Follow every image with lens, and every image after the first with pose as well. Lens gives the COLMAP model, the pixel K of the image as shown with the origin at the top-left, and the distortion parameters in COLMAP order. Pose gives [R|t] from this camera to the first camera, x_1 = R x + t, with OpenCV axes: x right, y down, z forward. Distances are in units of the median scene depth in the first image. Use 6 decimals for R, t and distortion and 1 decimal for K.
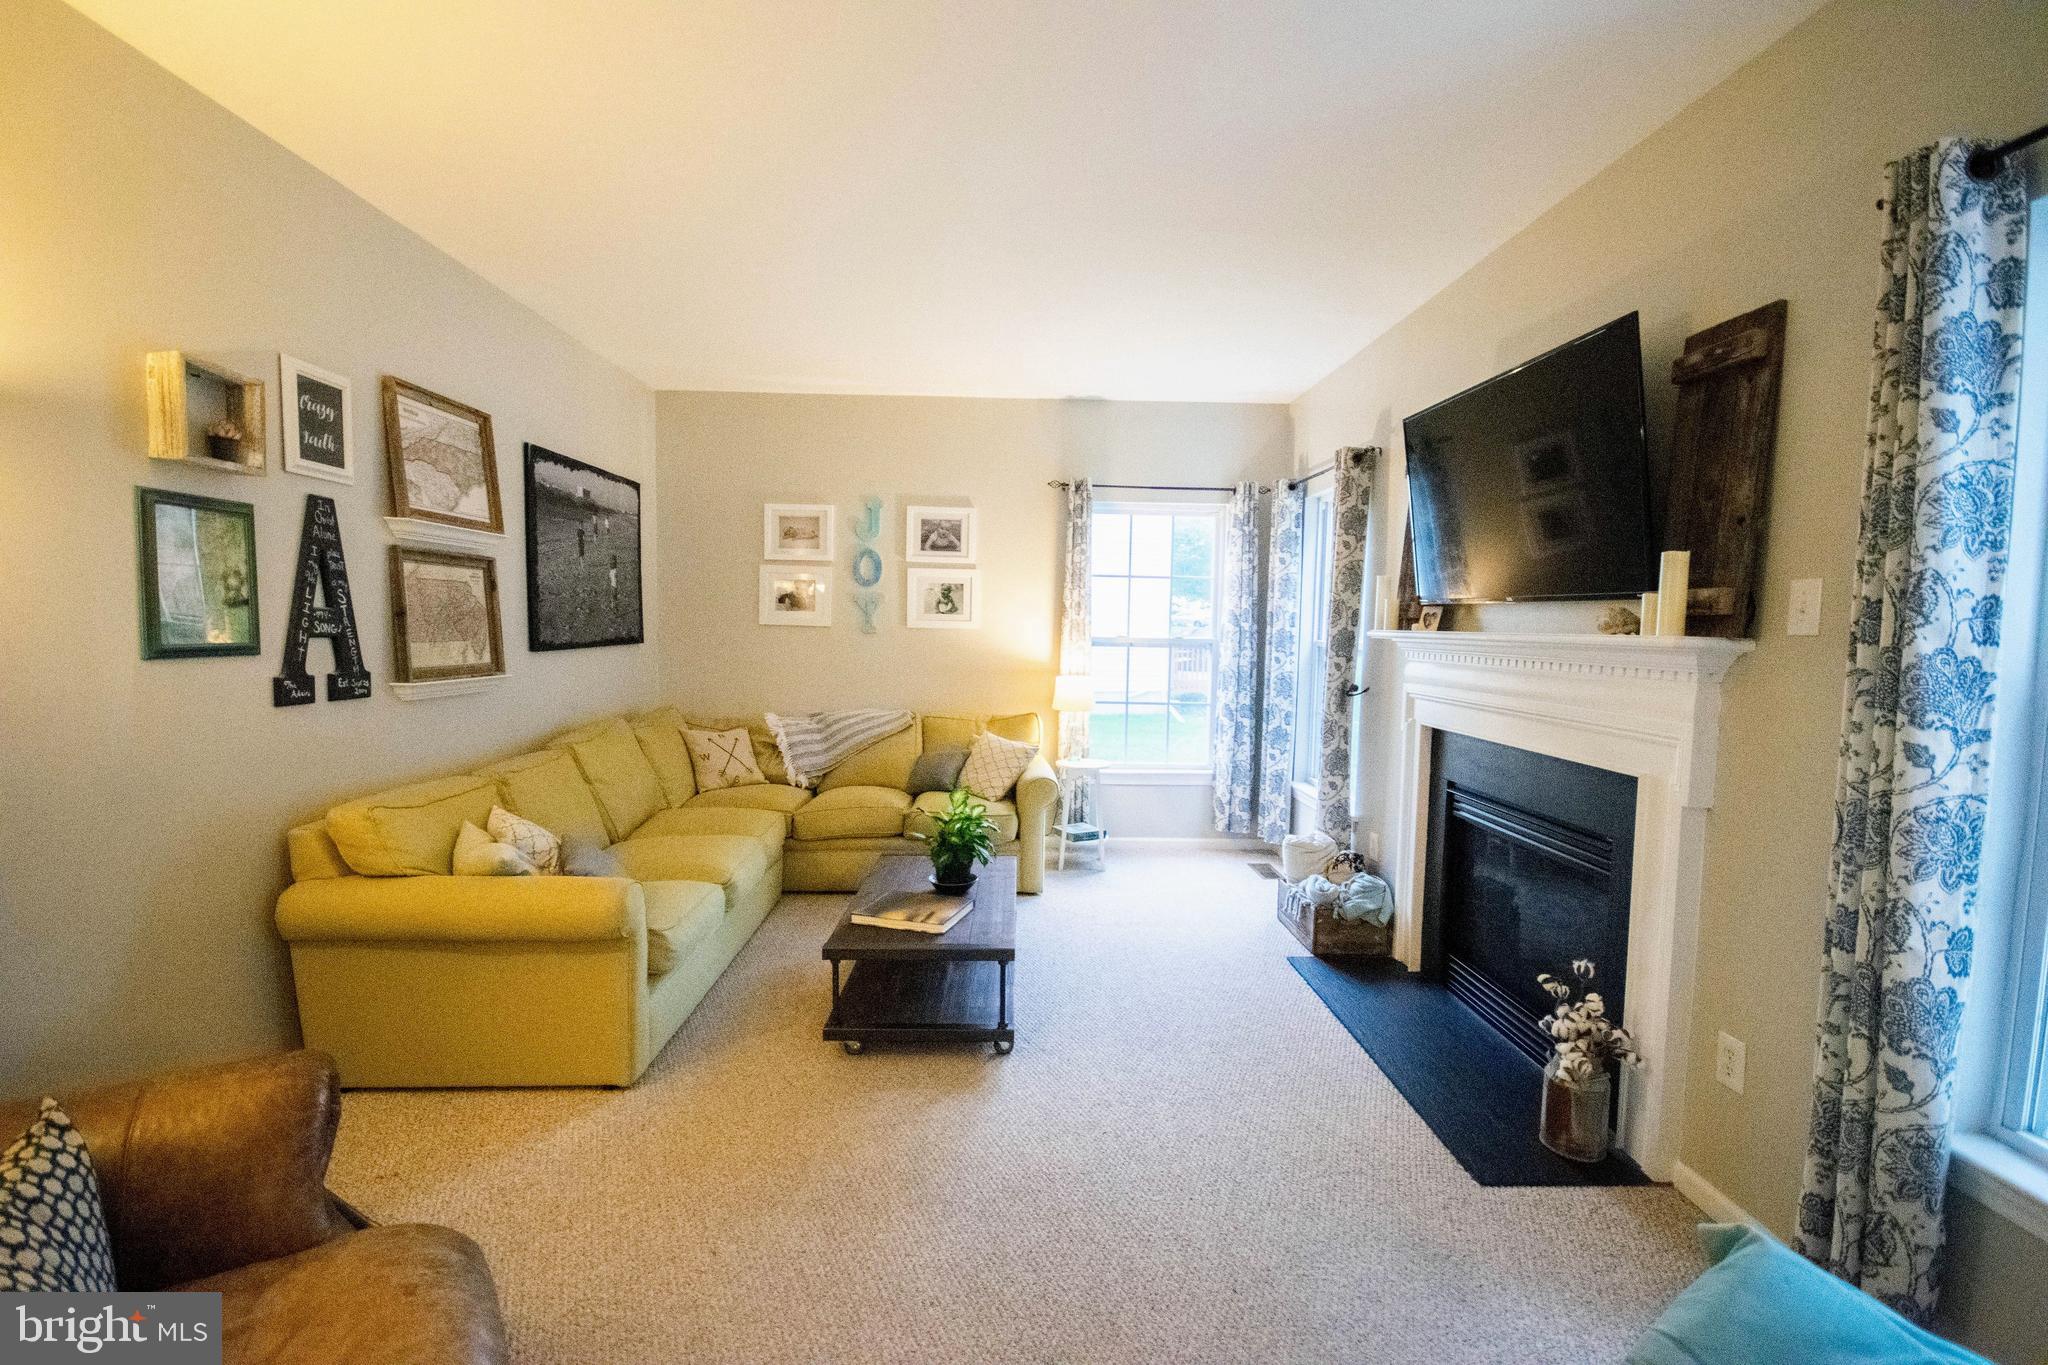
lens RADIAL K [[907.1, 0, 1028.5], [0, 907.1, 679.0], [0, 0, 1]] dist [-0.001884, -0.000094]
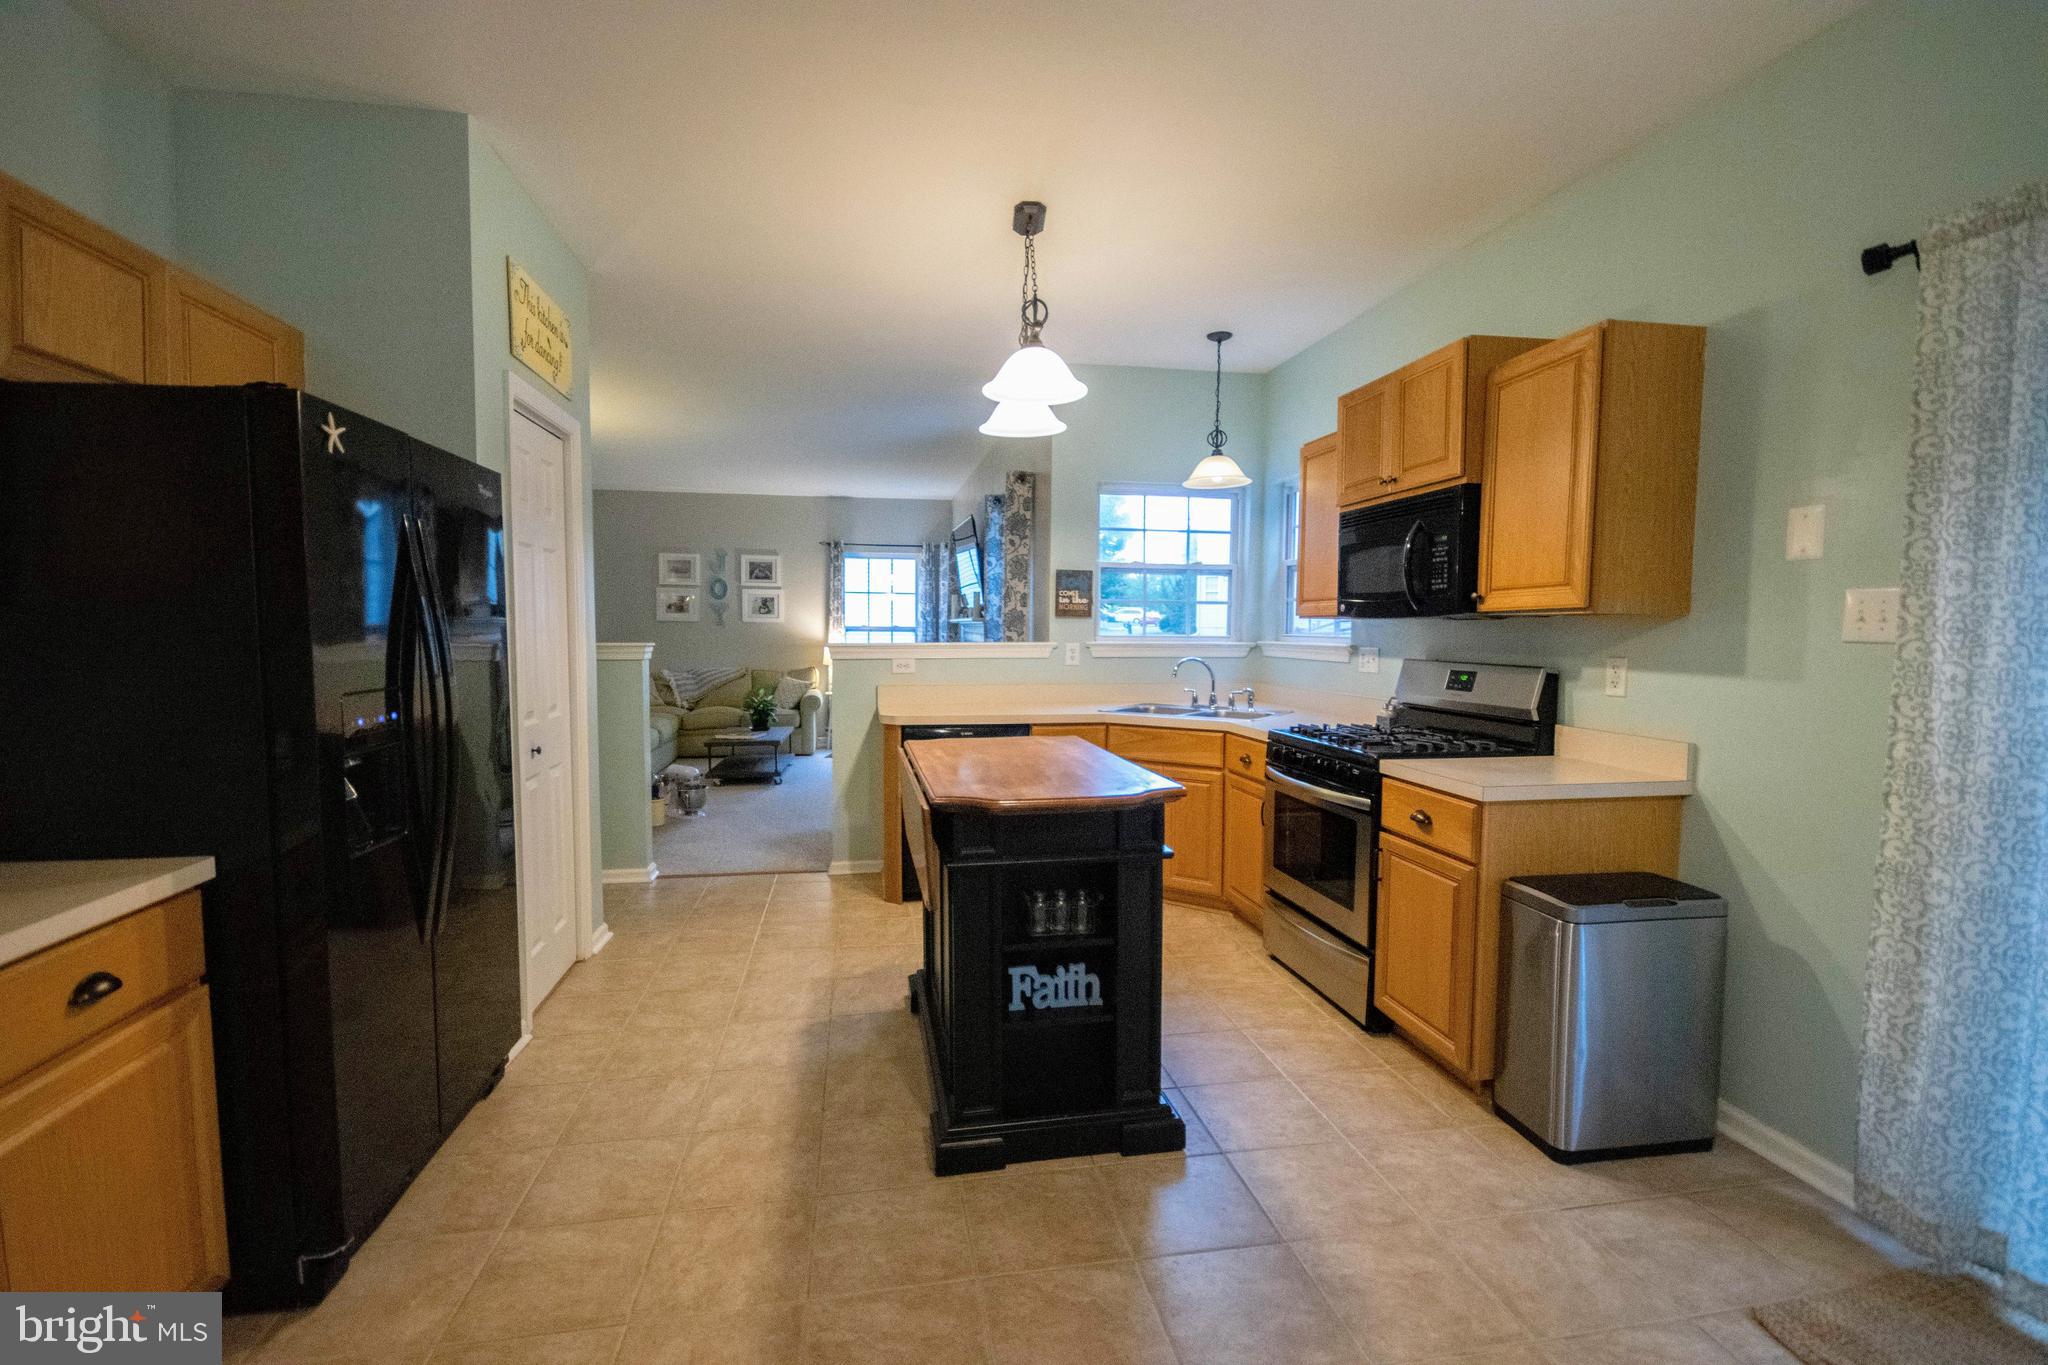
lens RADIAL K [[907.1, 0, 1013.2], [0, 907.1, 691.2], [0, 0, 1]] dist [-0.001884, -0.000094]
pose [[0.989849, -0.021042, 0.140558, 0.144482], [0.022252, 0.999728, -0.007044, 0.106918], [-0.140371, 0.010100, 0.990047, -0.869288]]
